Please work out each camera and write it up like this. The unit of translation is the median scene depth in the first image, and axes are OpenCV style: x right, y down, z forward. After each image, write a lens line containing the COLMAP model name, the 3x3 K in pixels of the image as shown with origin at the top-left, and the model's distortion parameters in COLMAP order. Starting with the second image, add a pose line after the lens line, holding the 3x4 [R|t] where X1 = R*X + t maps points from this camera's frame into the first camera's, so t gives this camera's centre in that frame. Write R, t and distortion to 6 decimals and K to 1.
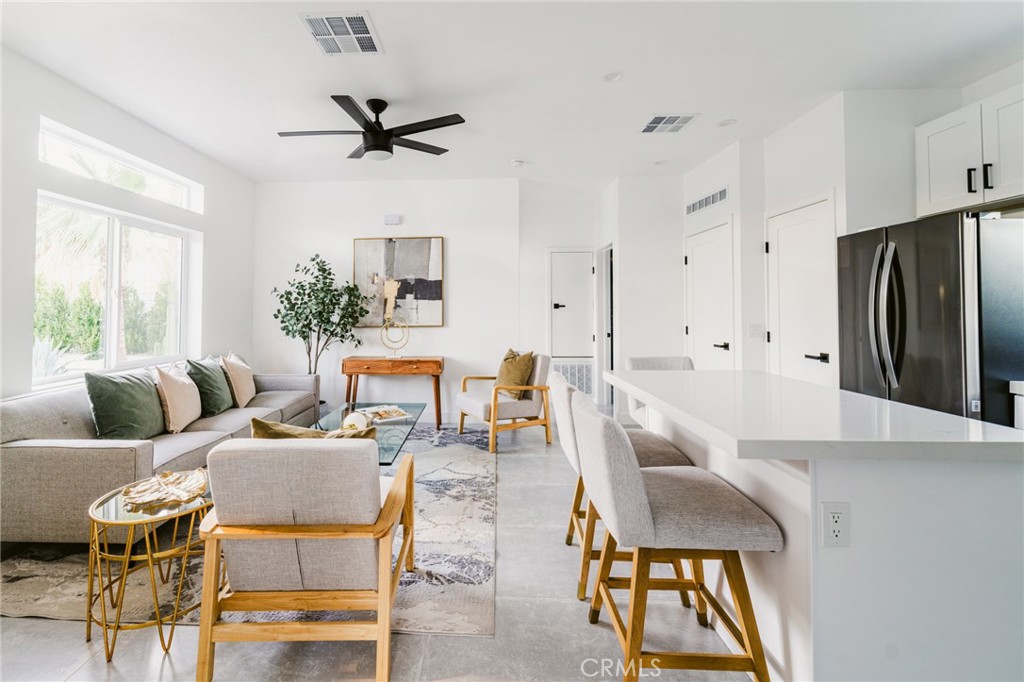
lens RADIAL K [[431.0, 0, 470.7], [0, 431.0, 298.6], [0, 0, 1]] dist [0.004645, 0.000478]
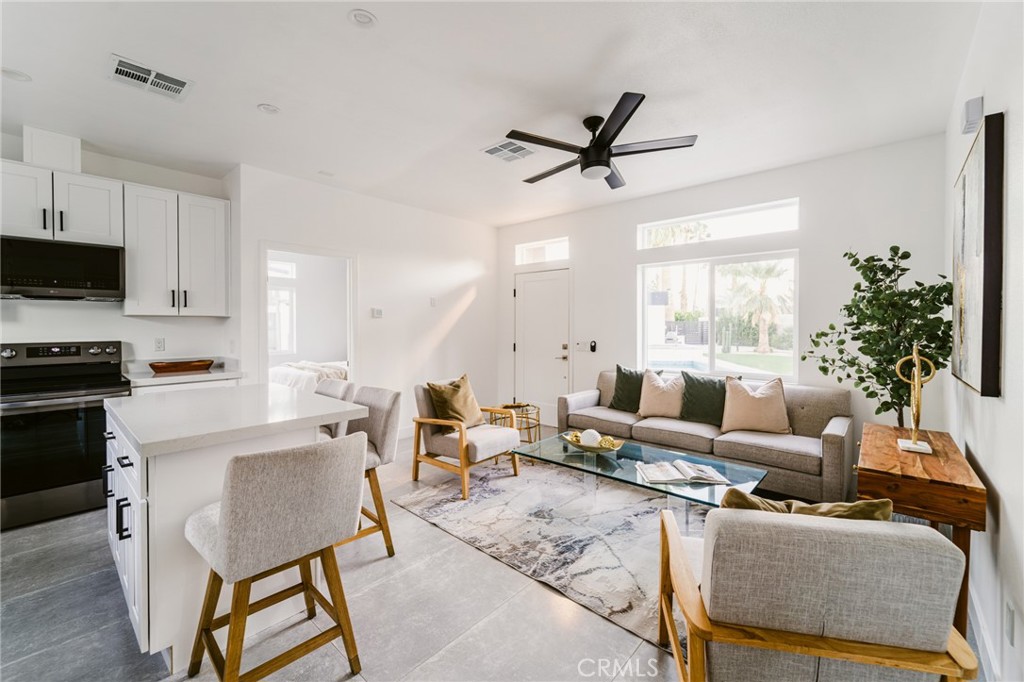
lens RADIAL K [[431.0, 0, 508.5], [0, 431.0, 333.9], [0, 0, 1]] dist [0.004645, 0.000478]
pose [[-0.646730, 0.017379, -0.762521, 0.415859], [0.019234, 0.999794, 0.006474, 0.009682], [0.762477, -0.010479, -0.646931, 0.947913]]
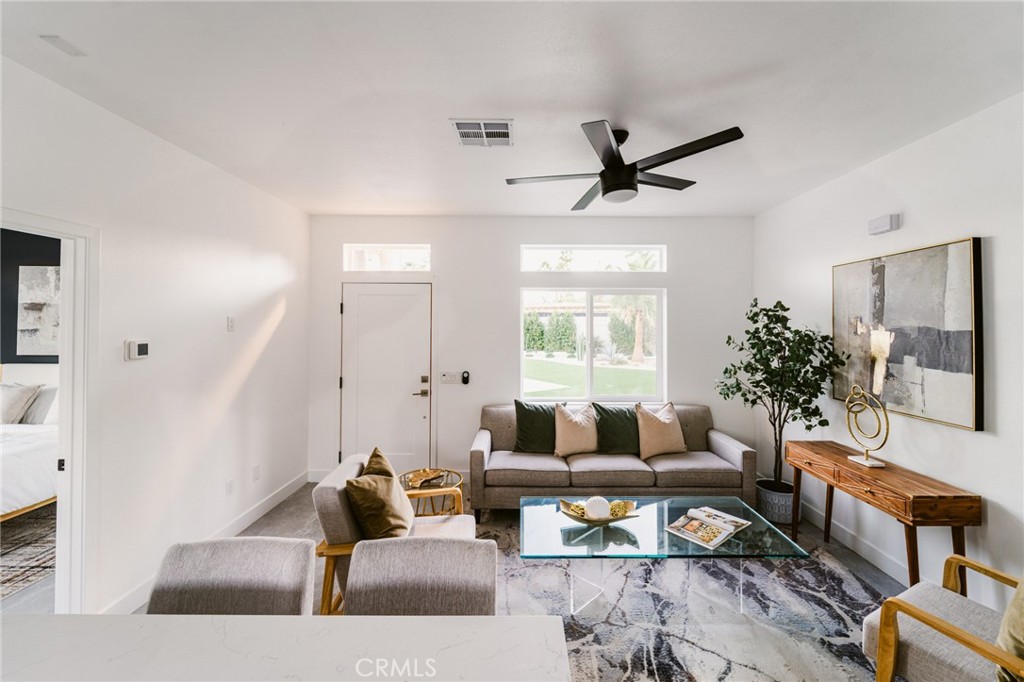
lens RADIAL K [[431.0, 0, 519.4], [0, 431.0, 321.1], [0, 0, 1]] dist [0.004645, 0.000478]
pose [[0.043097, -0.004838, -0.999059, 0.379849], [0.021198, 0.999768, -0.003927, -0.061993], [0.998846, -0.021009, 0.043190, 0.489604]]
